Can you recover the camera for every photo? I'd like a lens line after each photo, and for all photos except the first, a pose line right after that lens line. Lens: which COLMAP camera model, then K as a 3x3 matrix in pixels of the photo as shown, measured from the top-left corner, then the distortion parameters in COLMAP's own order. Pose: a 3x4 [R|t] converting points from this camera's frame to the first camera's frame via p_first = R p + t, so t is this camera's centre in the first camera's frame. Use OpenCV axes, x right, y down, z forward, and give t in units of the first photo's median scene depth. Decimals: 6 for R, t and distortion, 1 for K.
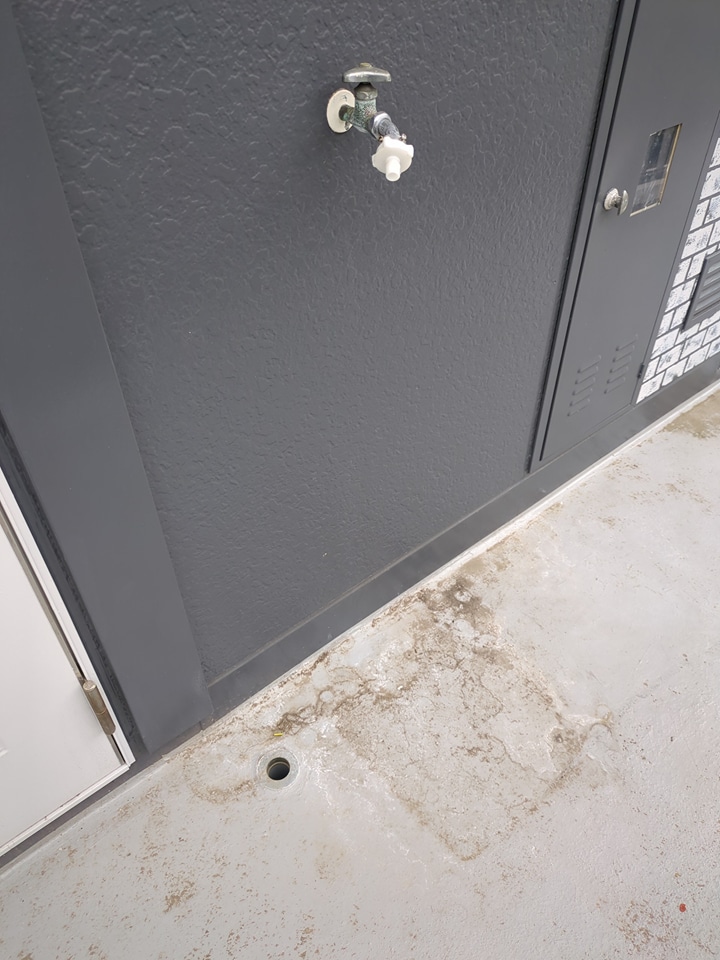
lens RADIAL K [[727.6, 0, 361.3], [0, 727.6, 480.0], [0, 0, 1]] dist [0.022986, -0.015622]
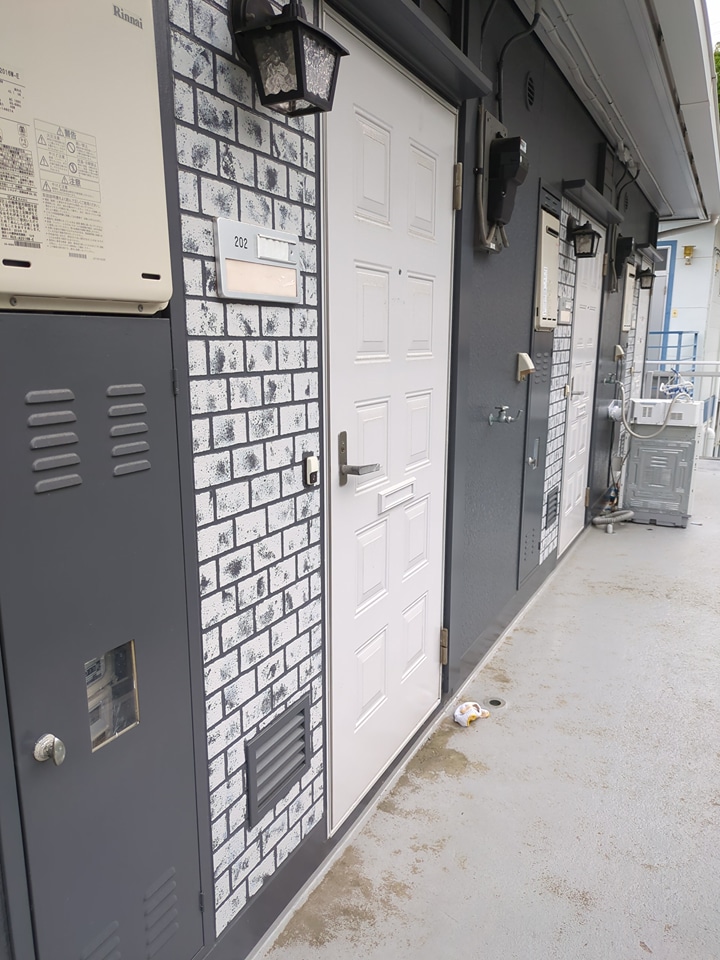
lens RADIAL K [[727.6, 0, 359.6], [0, 727.6, 483.2], [0, 0, 1]] dist [0.022986, -0.015622]
pose [[0.917916, -0.070306, 0.390497, 0.260877], [0.259197, 0.851404, -0.455991, -0.128628], [-0.300412, 0.519777, 0.799740, 0.087196]]
